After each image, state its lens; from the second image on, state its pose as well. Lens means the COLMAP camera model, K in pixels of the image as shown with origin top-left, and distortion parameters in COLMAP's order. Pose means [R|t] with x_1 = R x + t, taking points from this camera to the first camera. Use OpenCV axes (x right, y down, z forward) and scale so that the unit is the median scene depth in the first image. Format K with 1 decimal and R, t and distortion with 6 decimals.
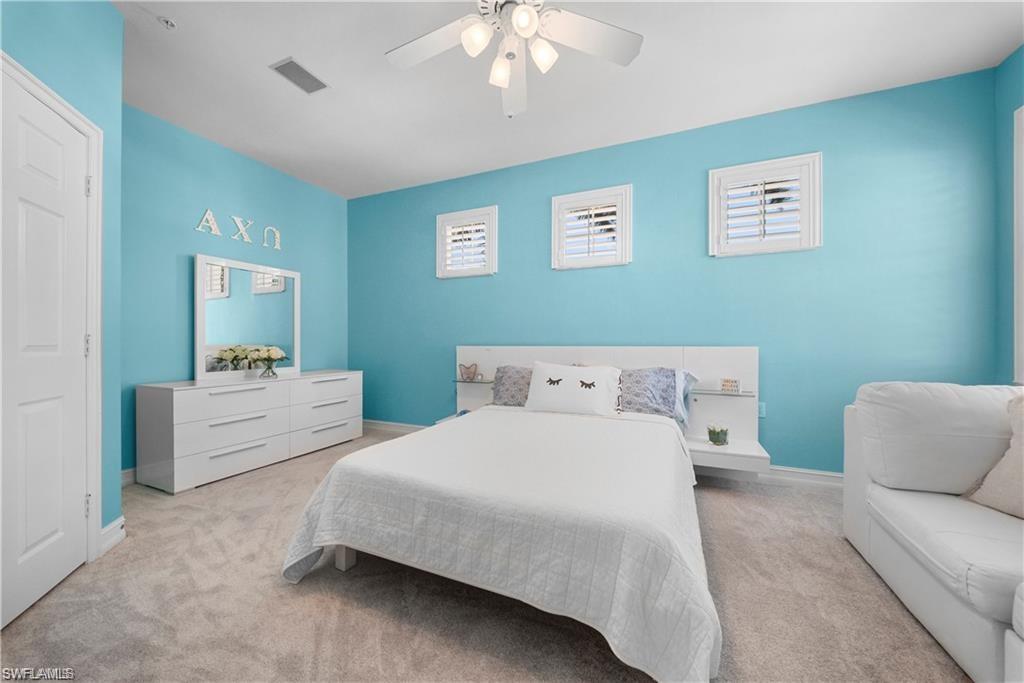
lens RADIAL K [[358.5, 0, 514.8], [0, 358.5, 342.2], [0, 0, 1]] dist [-0.008483, -0.001572]
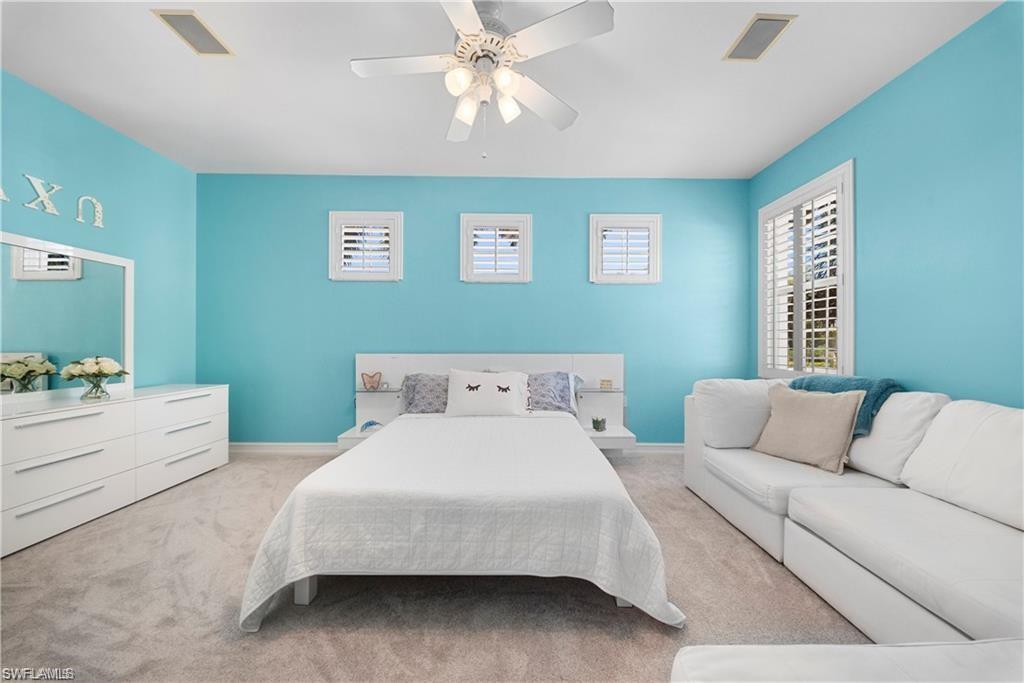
lens RADIAL K [[358.5, 0, 511.2], [0, 358.5, 342.1], [0, 0, 1]] dist [-0.008483, -0.001572]
pose [[0.915186, 0.003998, 0.403013, -0.272042], [-0.003453, 0.999992, -0.002080, -0.031876], [-0.403018, 0.000512, 0.915192, -0.047406]]
